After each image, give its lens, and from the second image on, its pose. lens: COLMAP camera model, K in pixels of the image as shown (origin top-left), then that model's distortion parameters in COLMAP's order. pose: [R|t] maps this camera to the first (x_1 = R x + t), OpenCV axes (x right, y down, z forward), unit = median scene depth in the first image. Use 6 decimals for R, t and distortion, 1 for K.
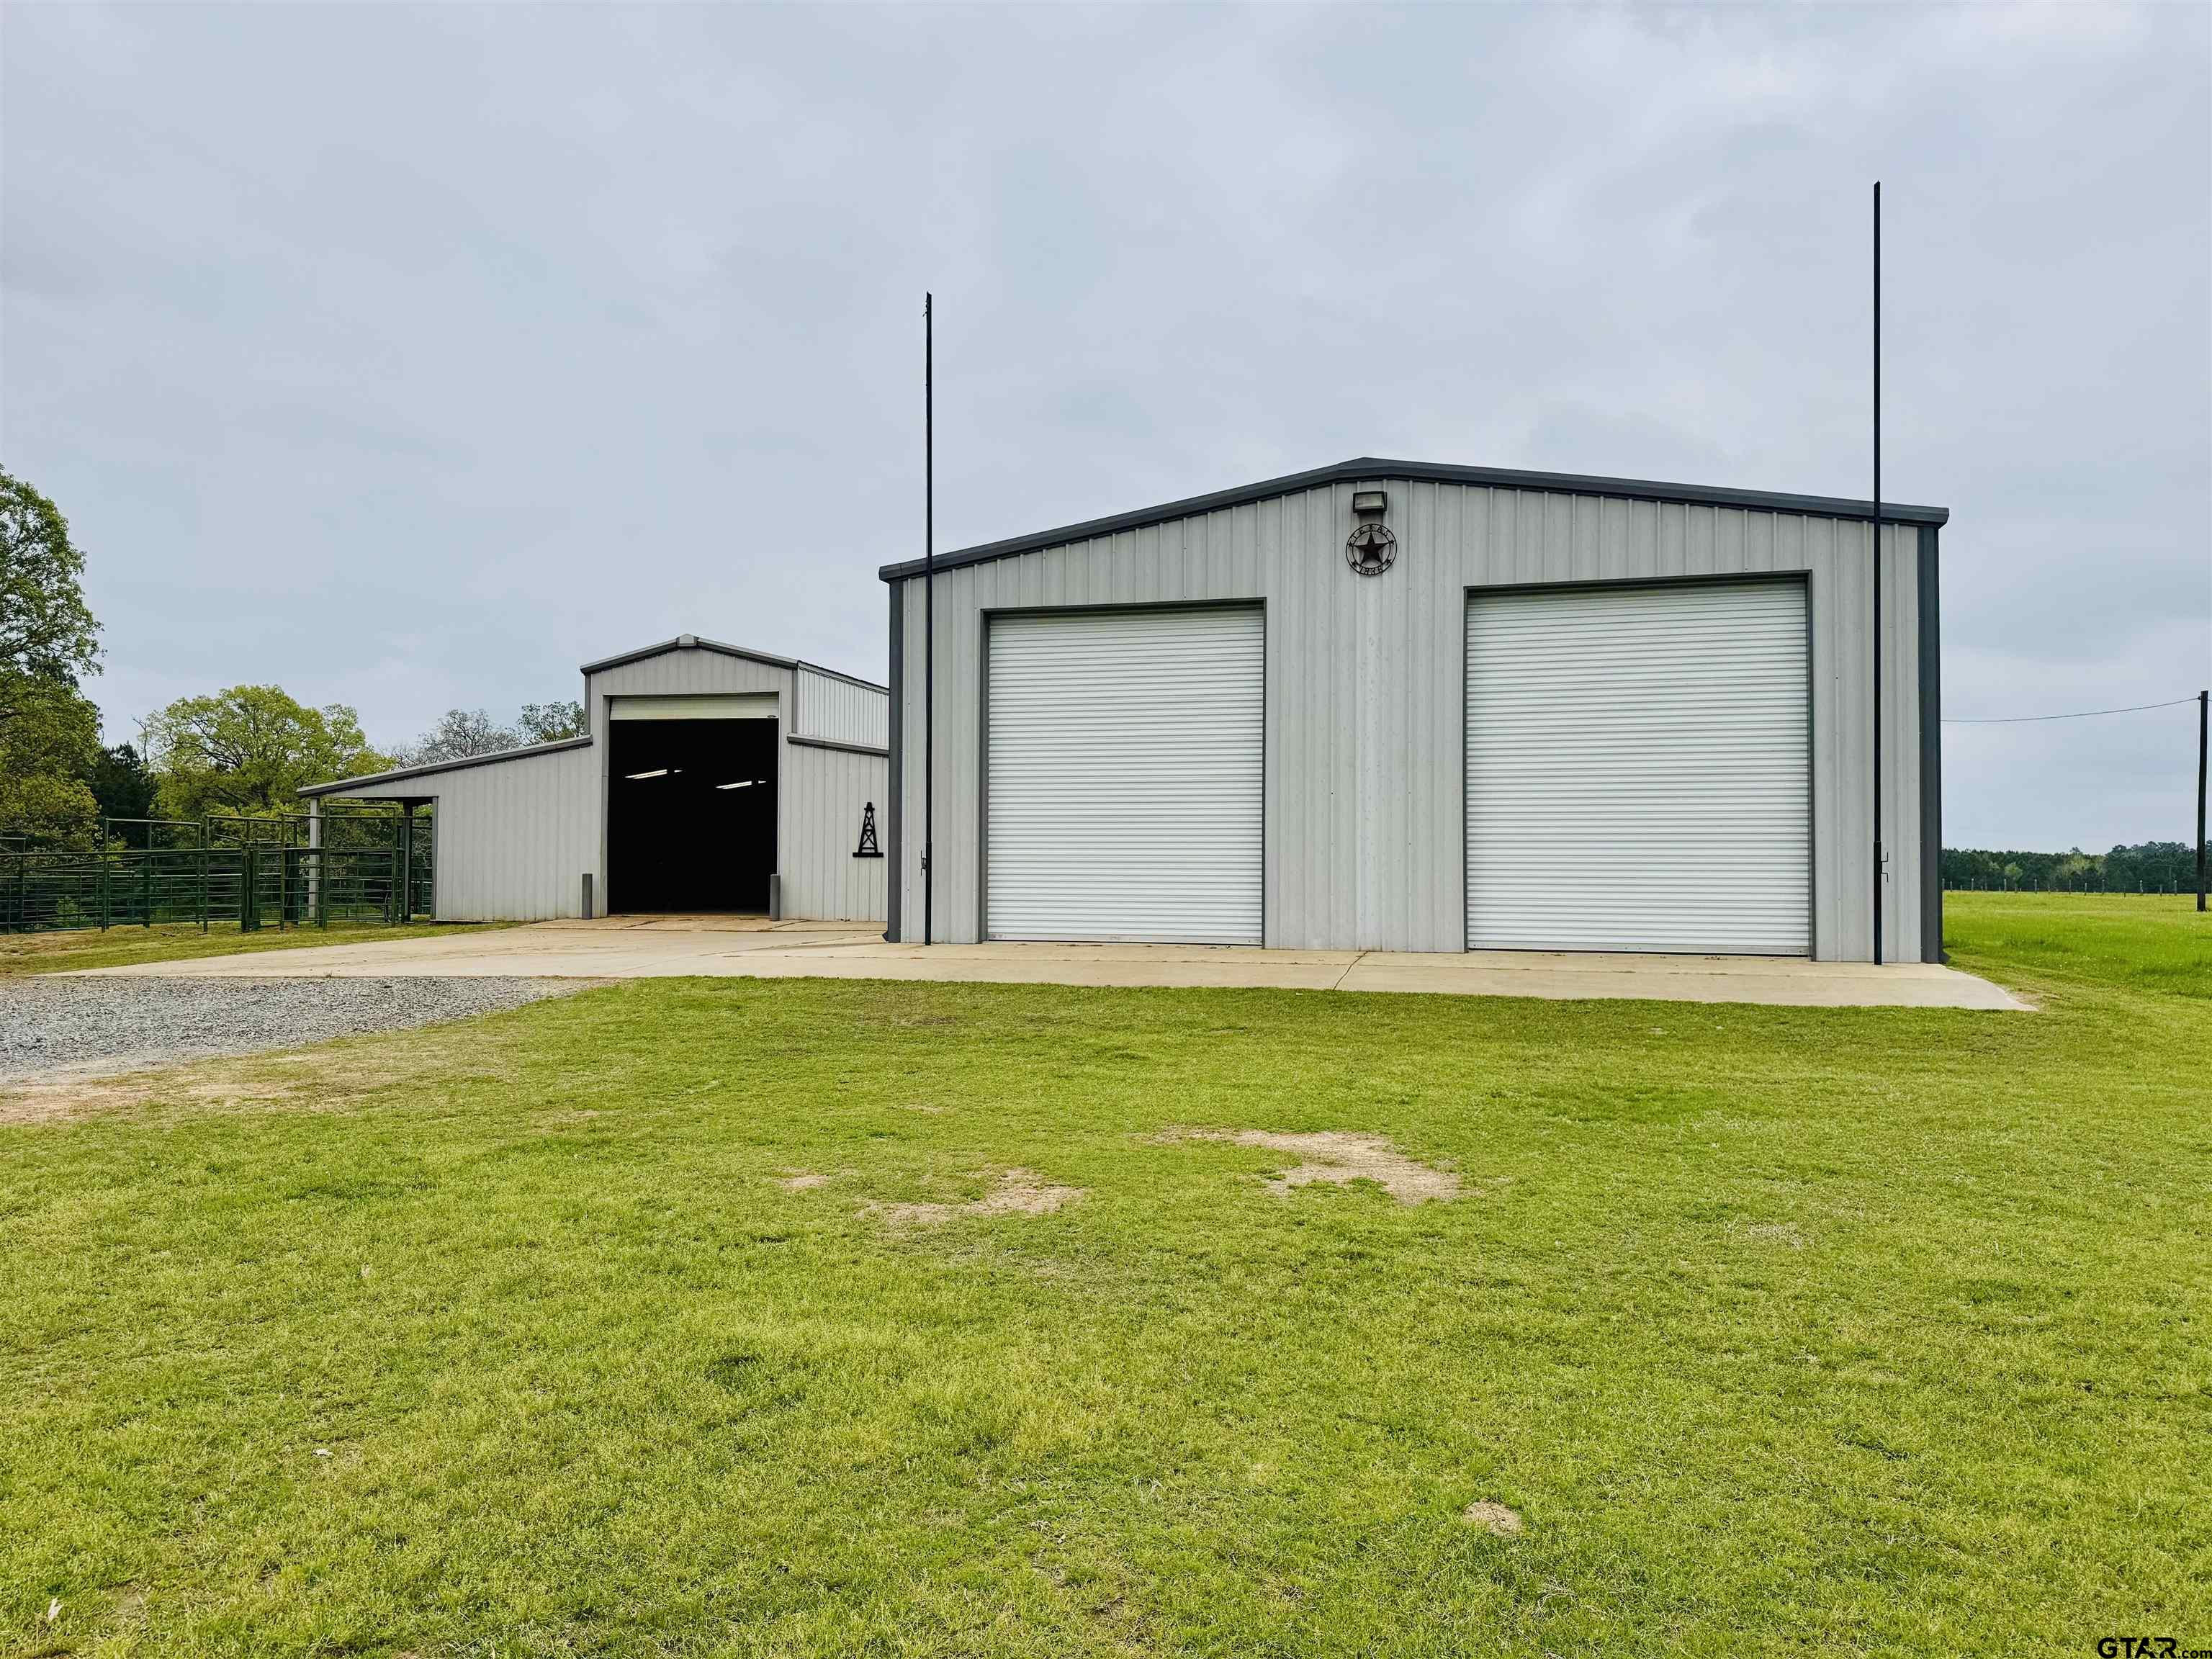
lens RADIAL K [[1624.1, 0, 1097.0], [0, 1624.1, 828.2], [0, 0, 1]] dist [0.070306, -0.103643]
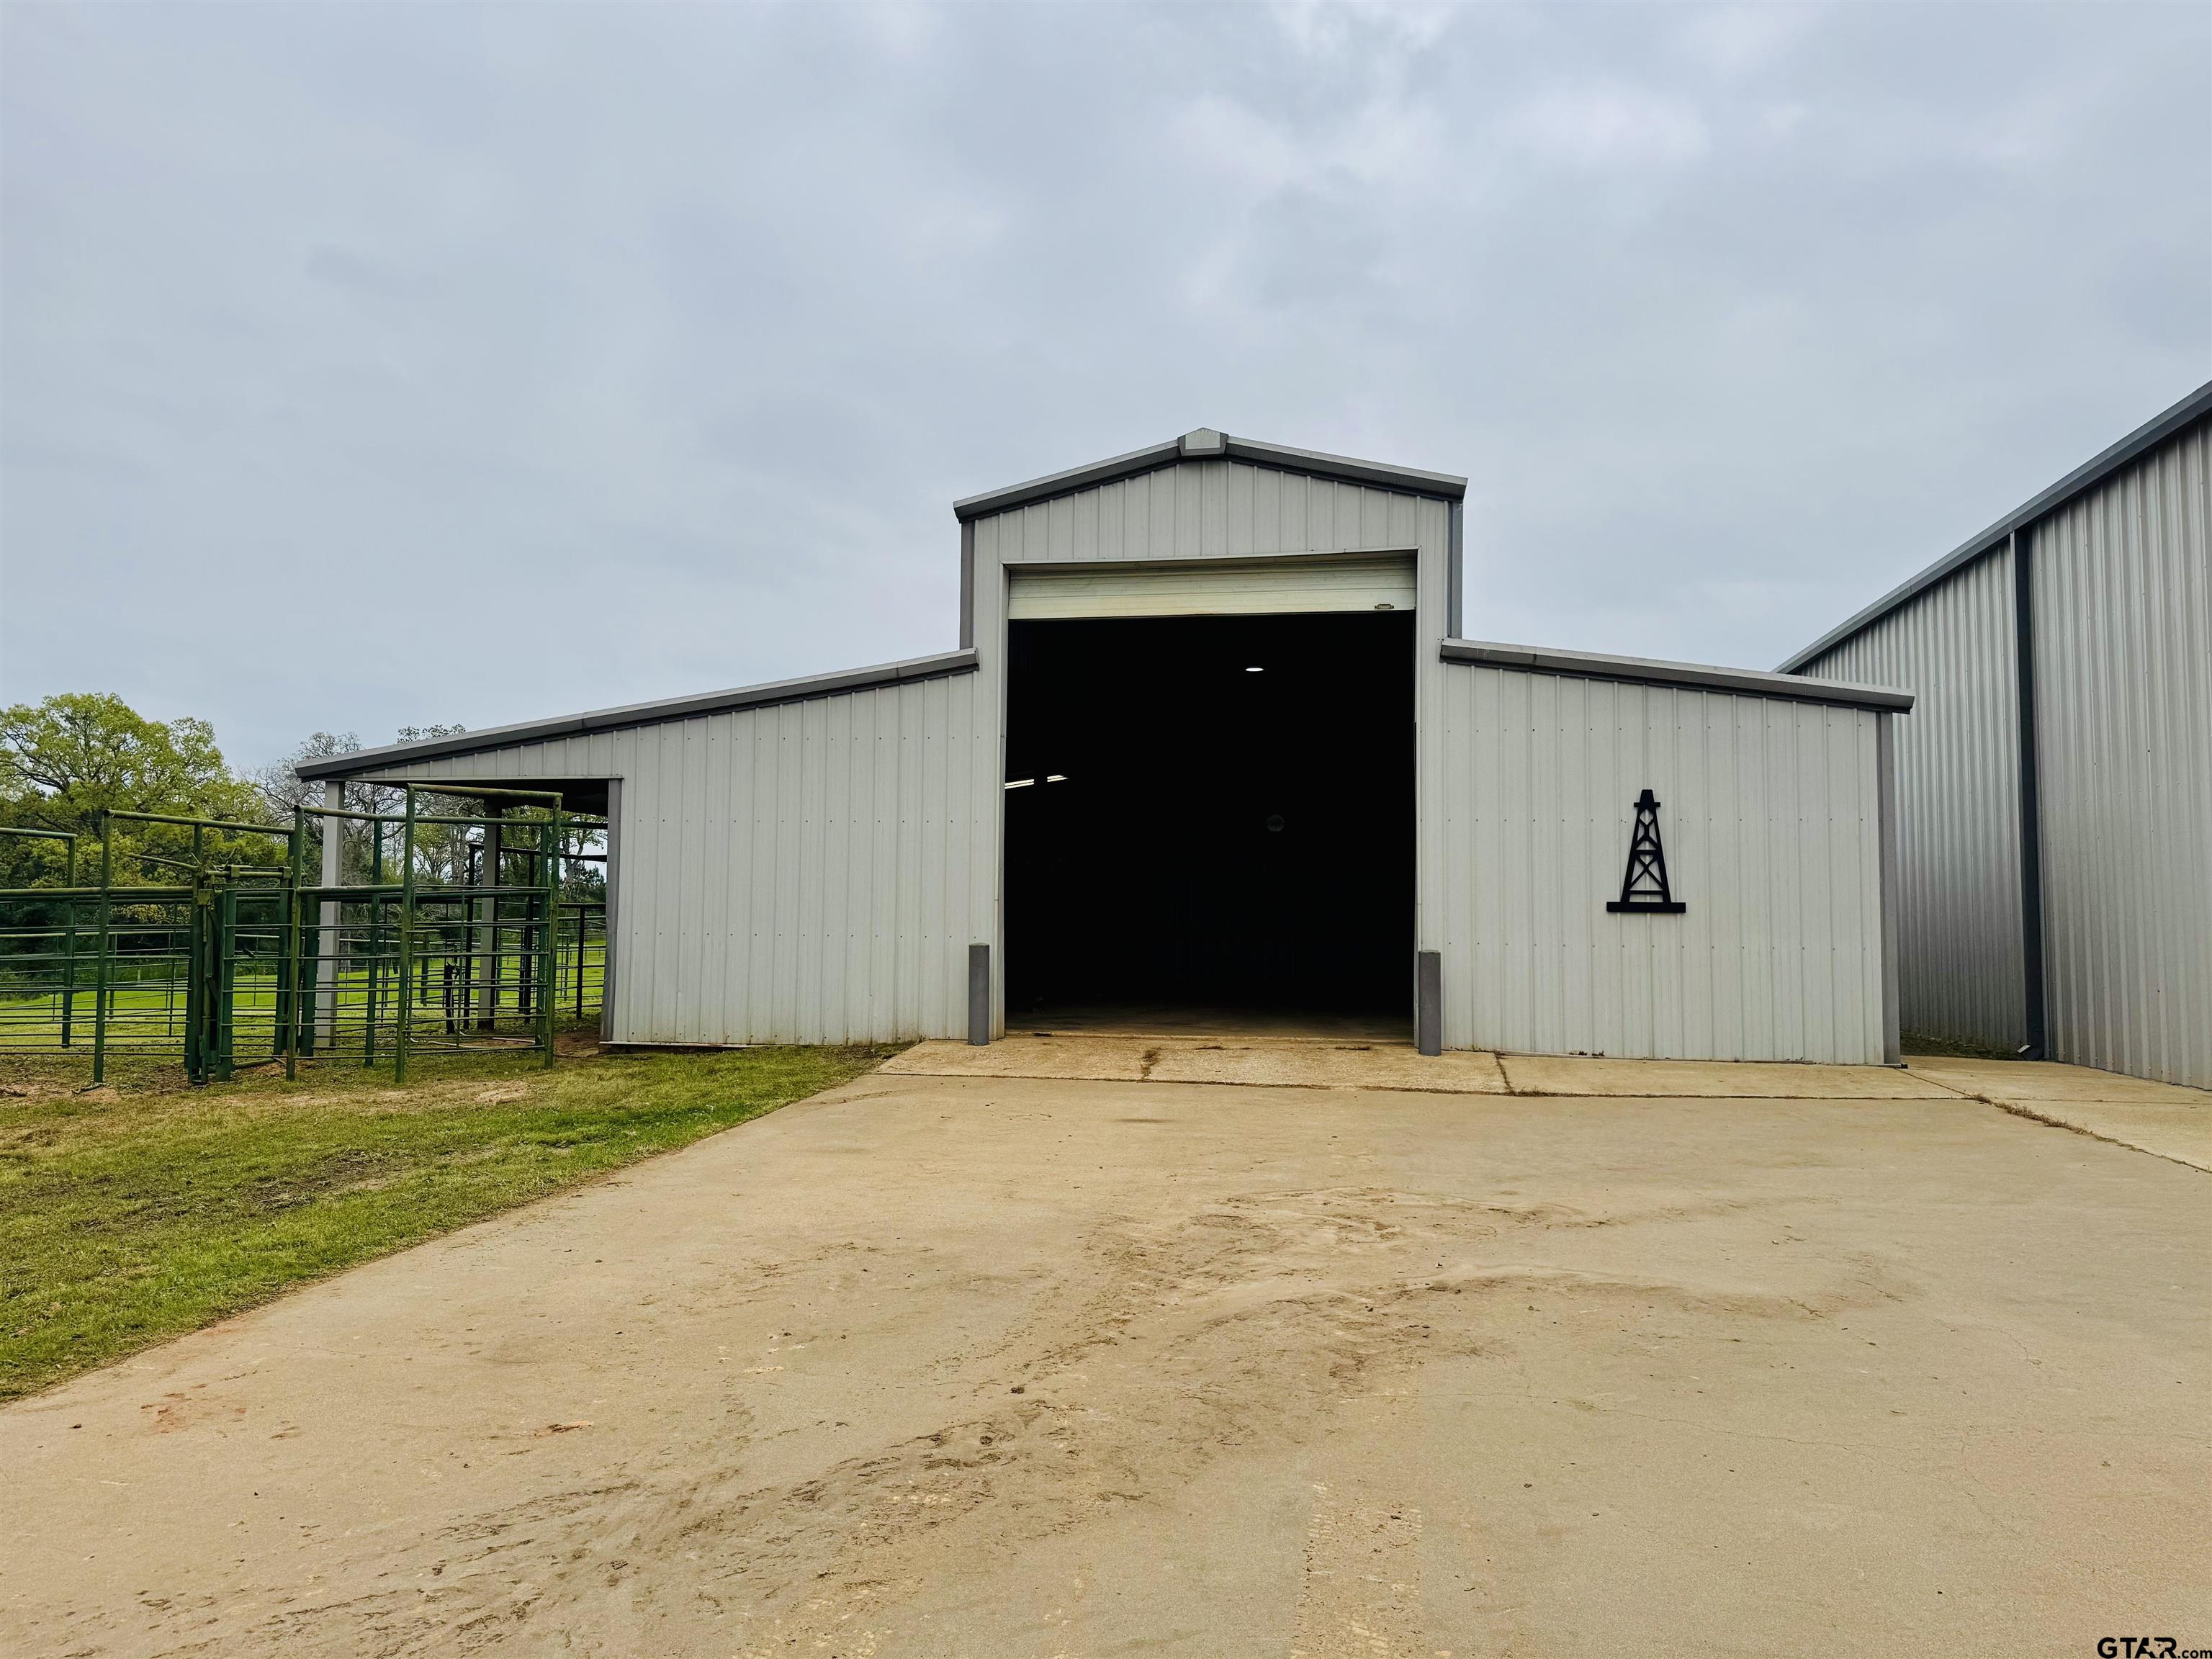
lens RADIAL K [[1624.1, 0, 1097.0], [0, 1624.1, 828.2], [0, 0, 1]] dist [0.070306, -0.103643]
pose [[0.996023, 0.006120, 0.088881, -0.314528], [-0.003648, 0.999603, -0.027951, 0.007277], [-0.089017, 0.027516, 0.995650, 0.531800]]
